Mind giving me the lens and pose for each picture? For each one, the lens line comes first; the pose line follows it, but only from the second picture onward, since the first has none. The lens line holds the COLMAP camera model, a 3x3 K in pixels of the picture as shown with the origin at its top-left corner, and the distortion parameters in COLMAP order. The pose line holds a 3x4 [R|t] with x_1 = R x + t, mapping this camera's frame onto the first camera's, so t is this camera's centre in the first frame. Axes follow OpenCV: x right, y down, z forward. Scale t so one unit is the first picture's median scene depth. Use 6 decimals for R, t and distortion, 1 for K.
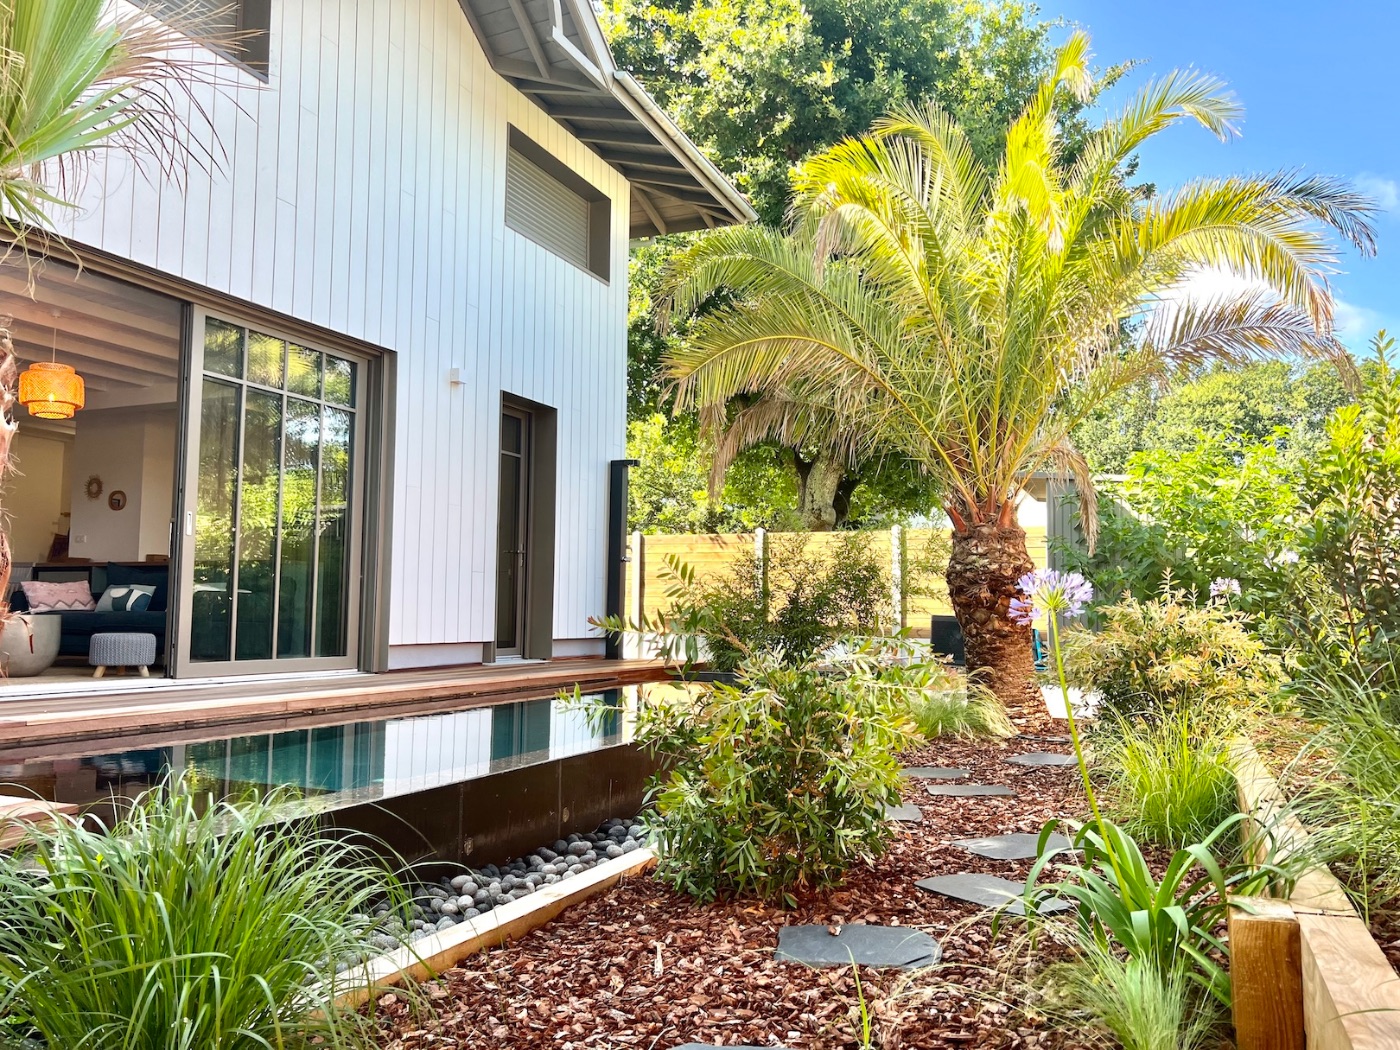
lens RADIAL K [[1044.5, 0, 700.0], [0, 1044.5, 525.0], [0, 0, 1]] dist [-0.000486, 0.000100]
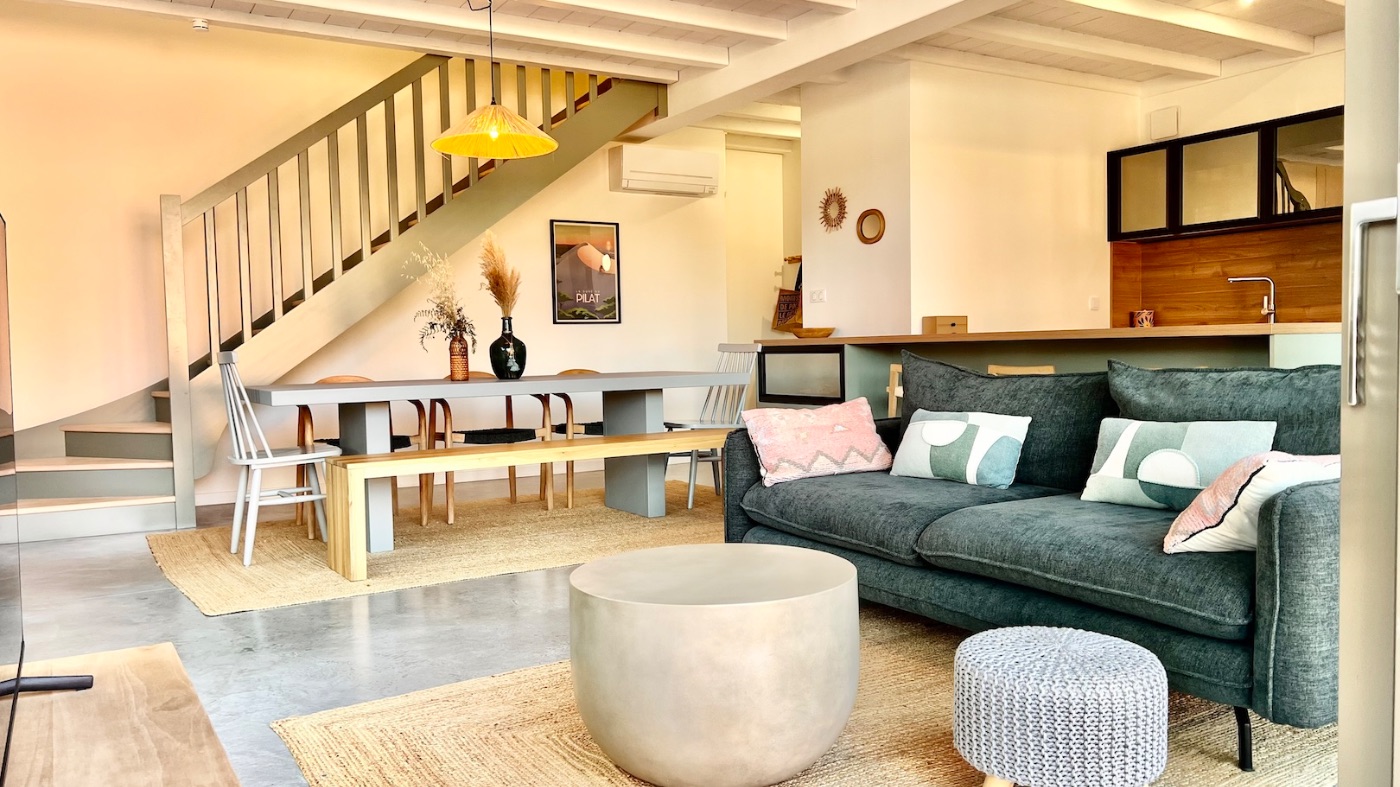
lens RADIAL K [[1043.2, 0, 700.0], [0, 1043.2, 393.5], [0, 0, 1]] dist [0.001168, 0.000140]
pose [[0.813816, -0.001901, -0.581120, -0.361584], [0.078556, 0.991176, 0.106771, -0.001604], [0.575789, -0.132542, 0.806783, 0.562568]]
